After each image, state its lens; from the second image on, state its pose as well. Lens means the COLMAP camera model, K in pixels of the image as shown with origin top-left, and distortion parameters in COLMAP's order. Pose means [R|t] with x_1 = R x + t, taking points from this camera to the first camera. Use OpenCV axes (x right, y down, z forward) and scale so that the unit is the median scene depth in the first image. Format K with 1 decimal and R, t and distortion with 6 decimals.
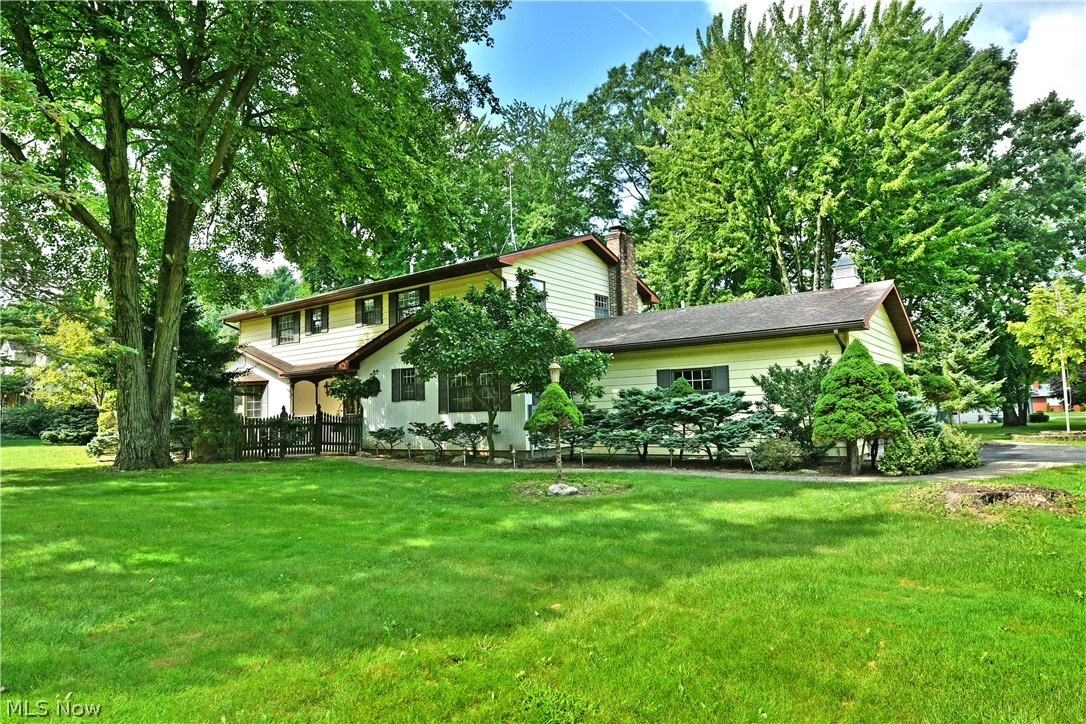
lens RADIAL K [[654.5, 0, 543.0], [0, 654.5, 362.0], [0, 0, 1]] dist [-0.000934, -0.000081]
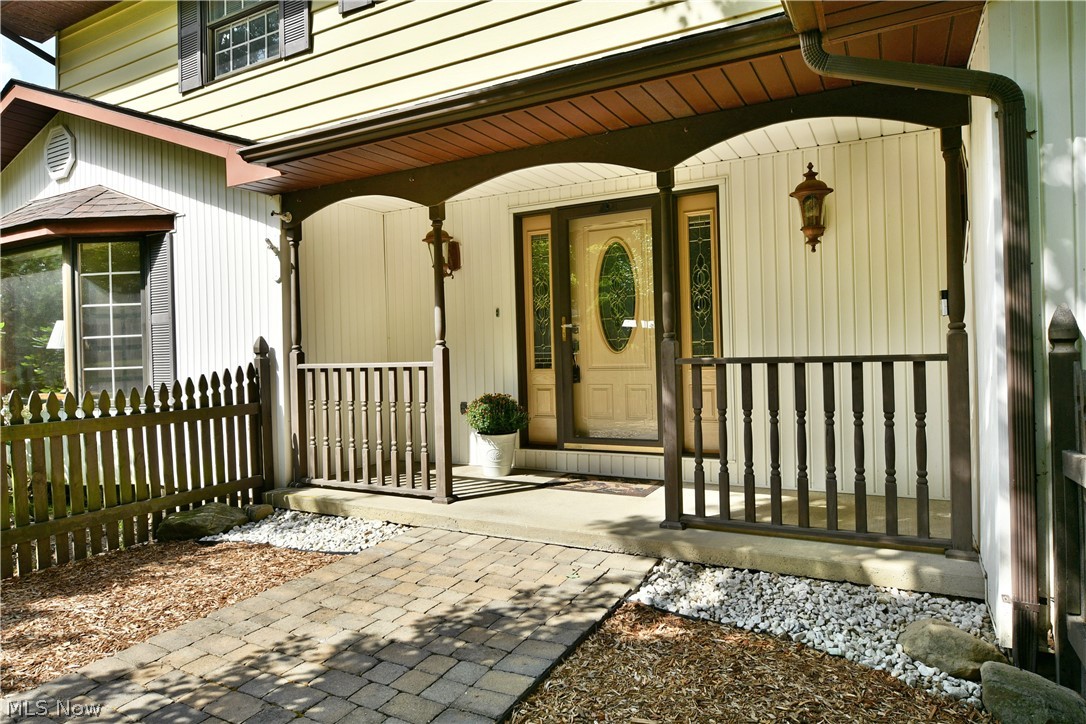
lens RADIAL K [[654.5, 0, 543.0], [0, 654.5, 362.0], [0, 0, 1]] dist [-0.000934, -0.000081]
pose [[0.989896, 0.008917, 0.141515, -0.329220], [-0.019916, 0.996871, 0.076498, 0.063379], [-0.140390, -0.078544, 0.986976, 0.763934]]
